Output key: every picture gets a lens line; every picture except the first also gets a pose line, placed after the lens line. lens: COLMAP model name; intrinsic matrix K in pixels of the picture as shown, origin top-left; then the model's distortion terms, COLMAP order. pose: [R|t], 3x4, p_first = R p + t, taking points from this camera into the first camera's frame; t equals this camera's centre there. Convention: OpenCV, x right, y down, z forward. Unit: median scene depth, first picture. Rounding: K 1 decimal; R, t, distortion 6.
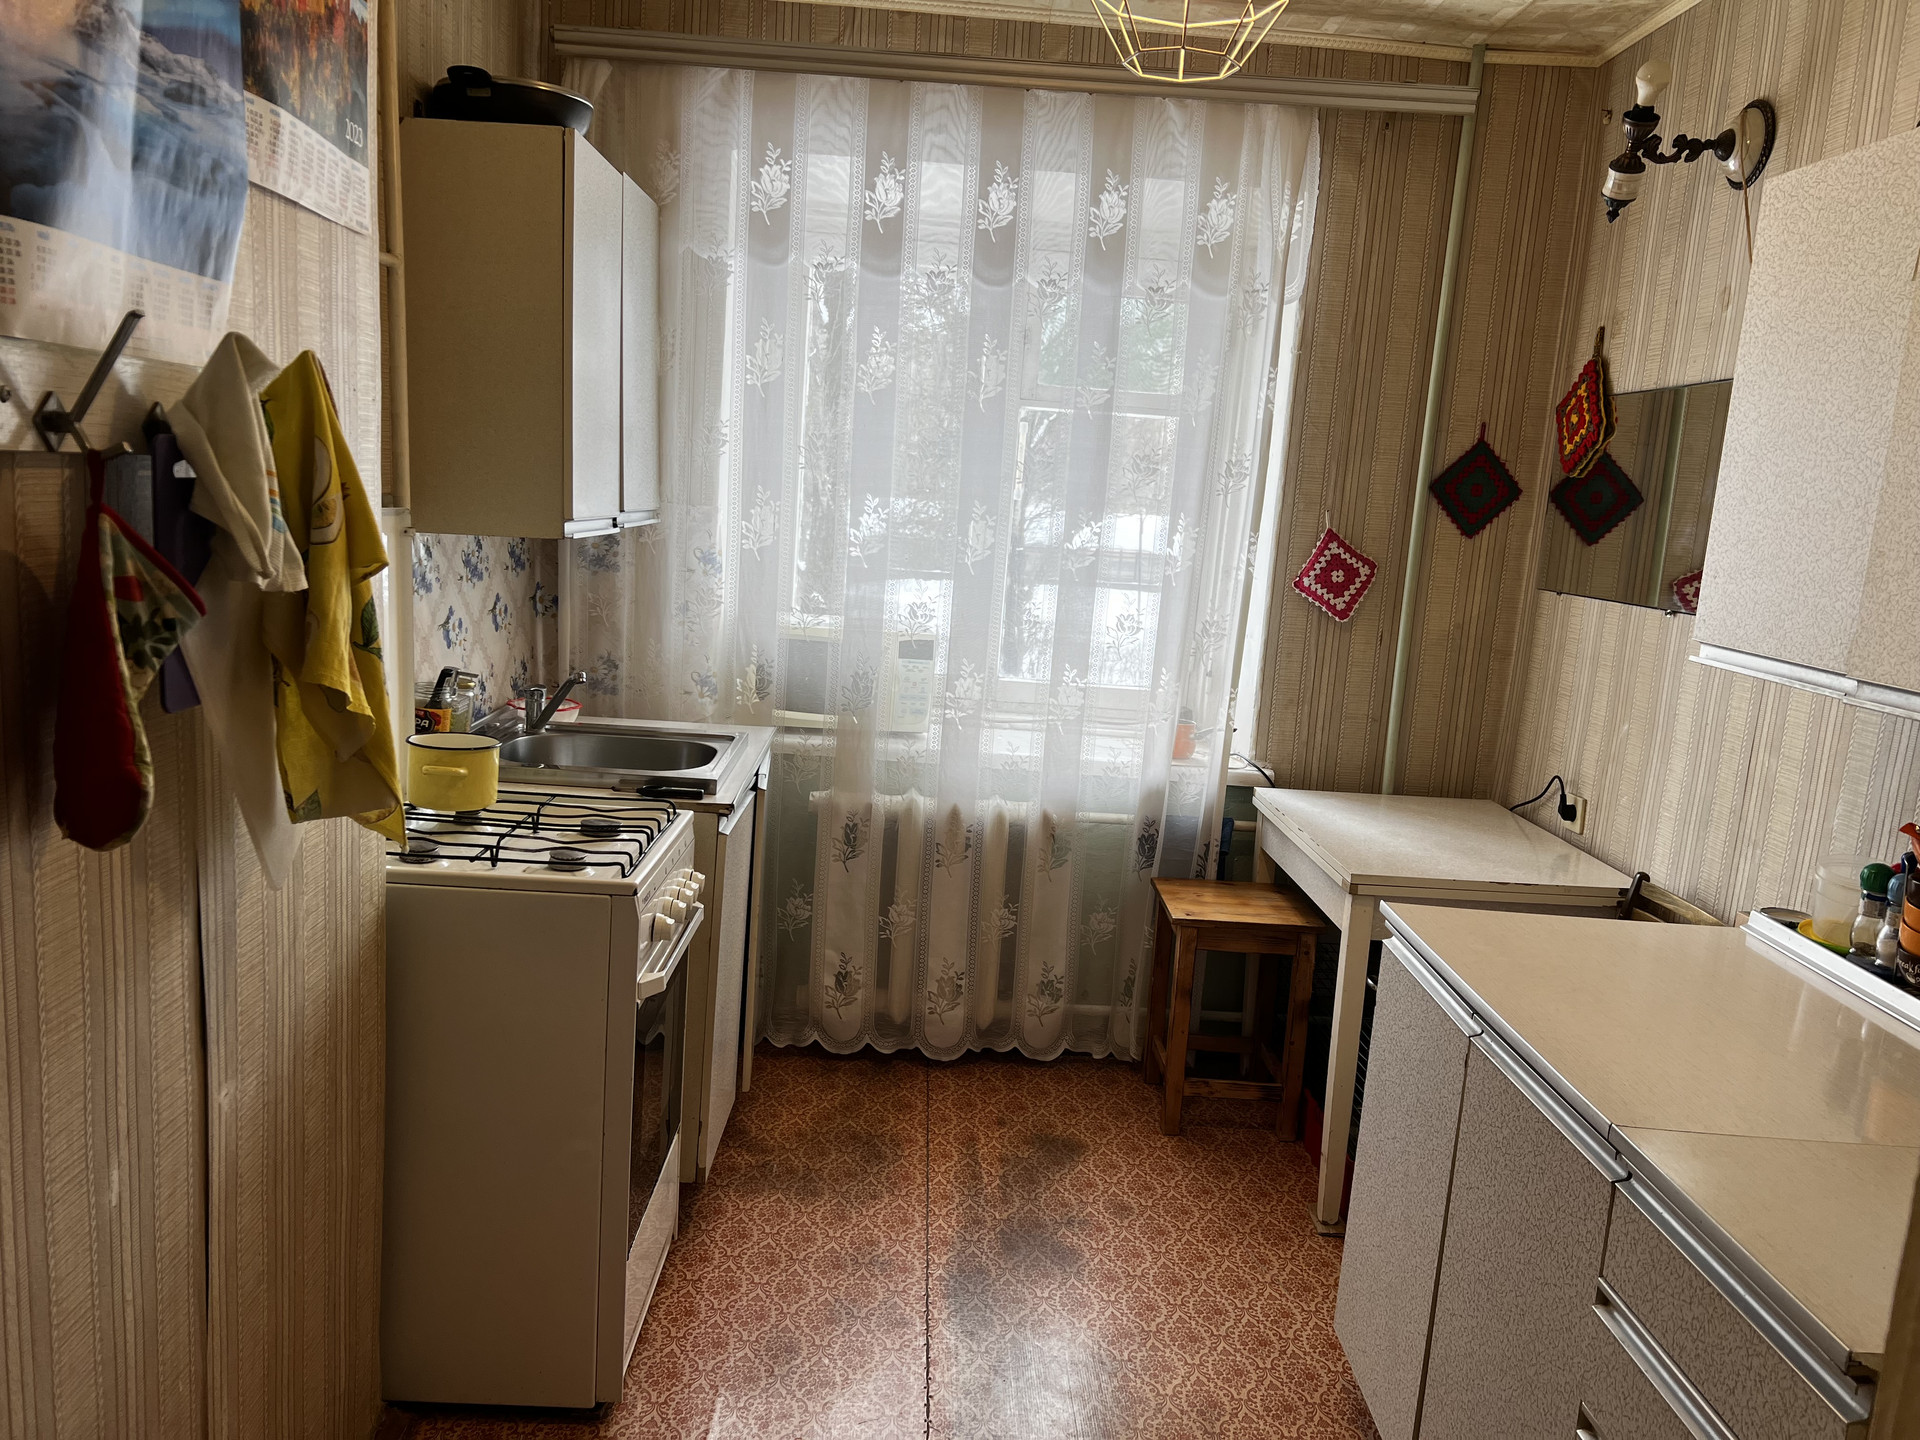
lens RADIAL K [[1470.2, 0, 957.5], [0, 1470.2, 712.2], [0, 0, 1]] dist [0.057650, -0.050518]
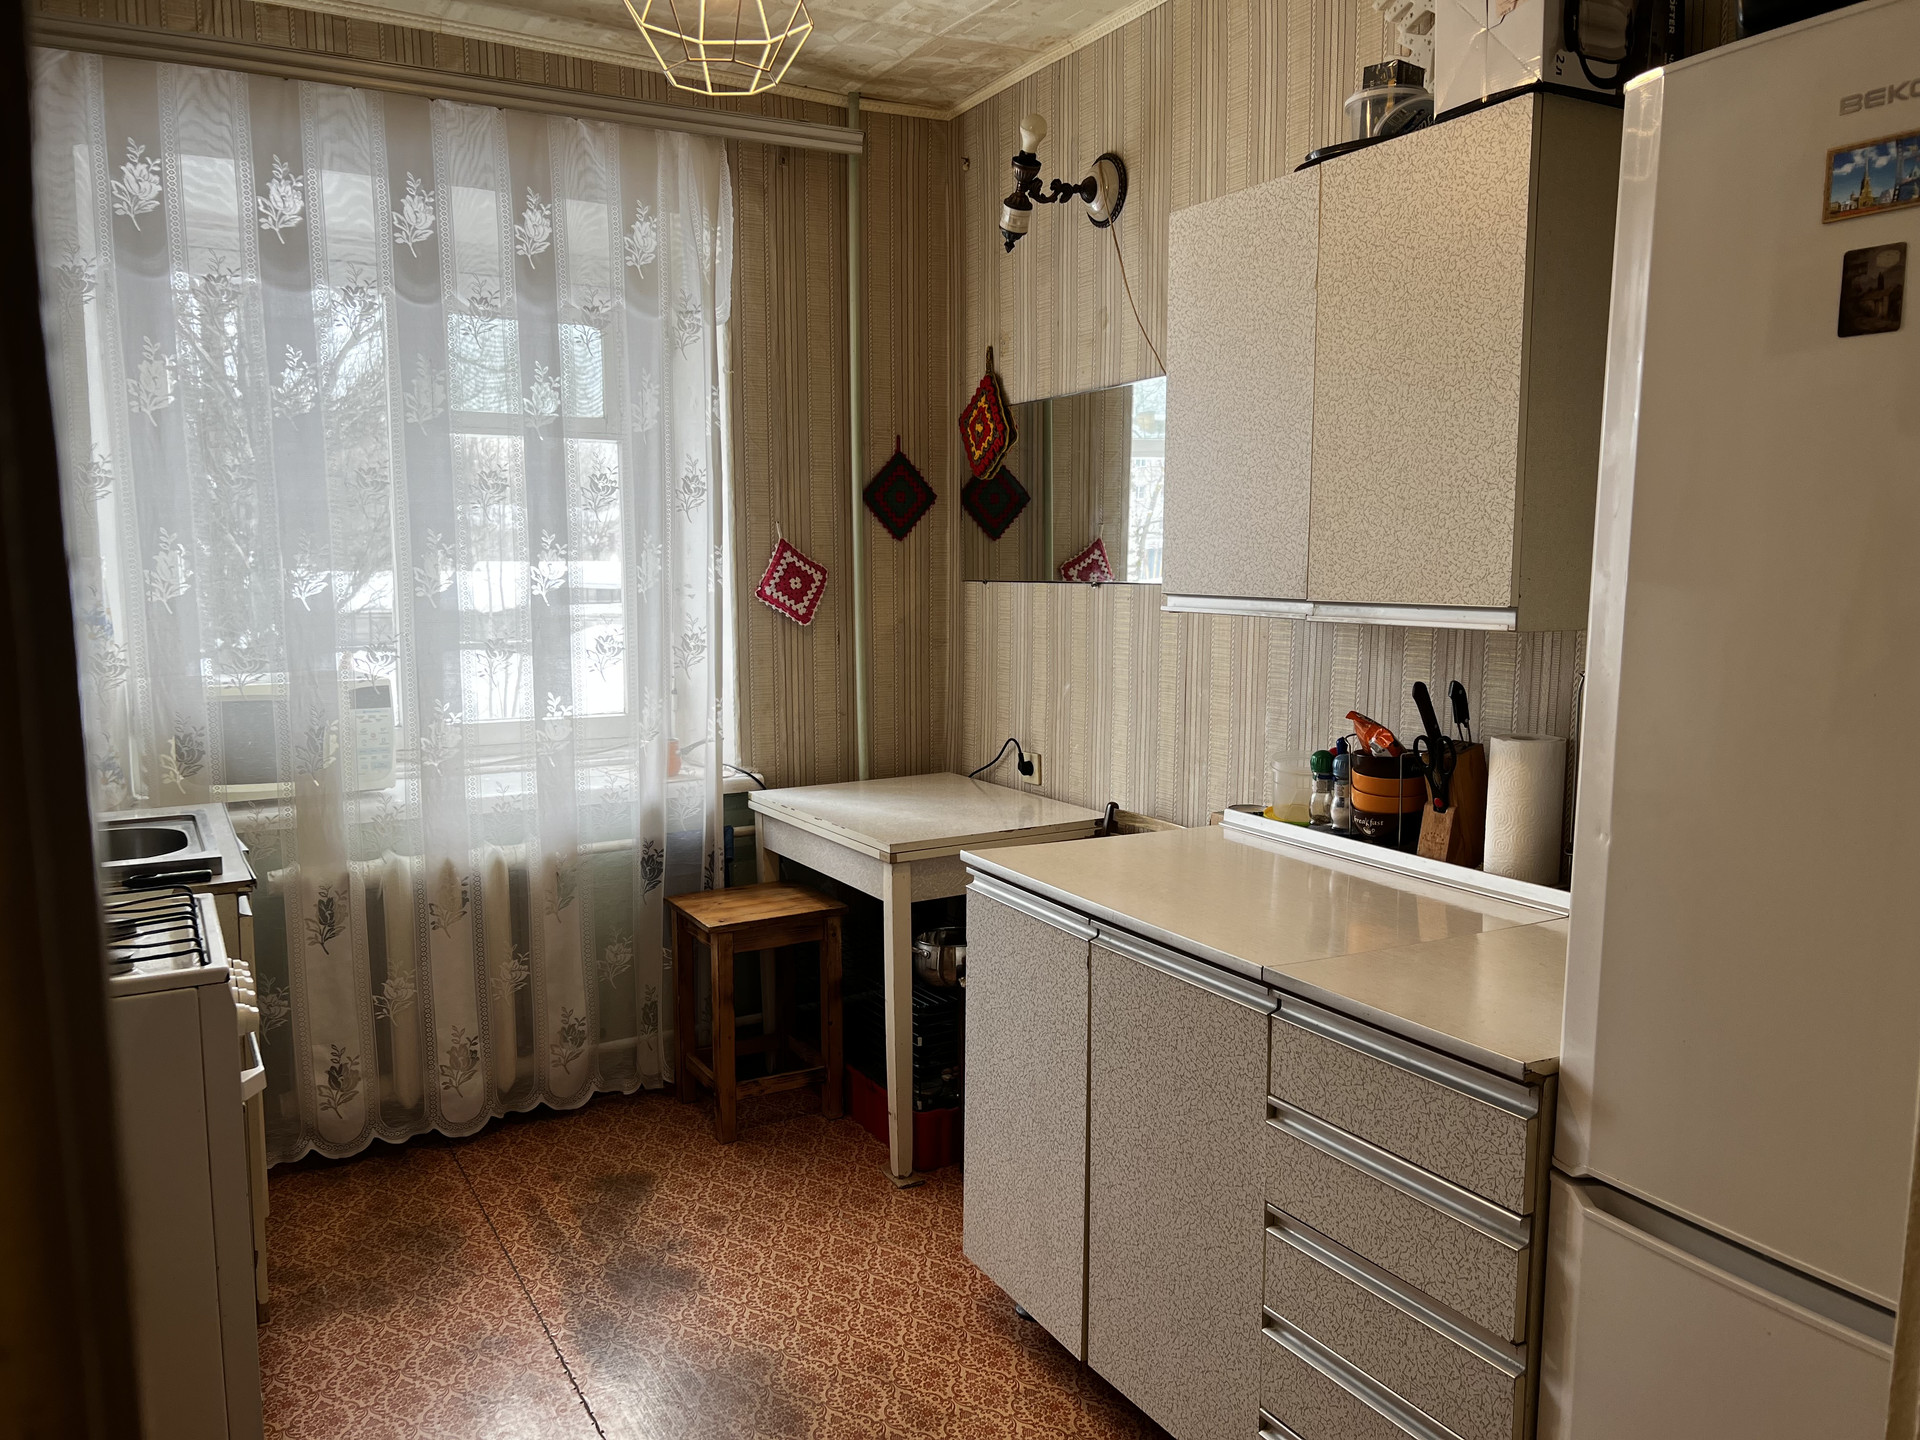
lens RADIAL K [[1479.9, 0, 960.0], [0, 1479.9, 720.0], [0, 0, 1]] dist [0.095519, -0.117972]
pose [[0.877521, -0.122965, 0.463504, -0.150536], [0.137030, 0.990561, 0.003359, 0.018552], [-0.459542, 0.060567, 0.886089, 0.009548]]
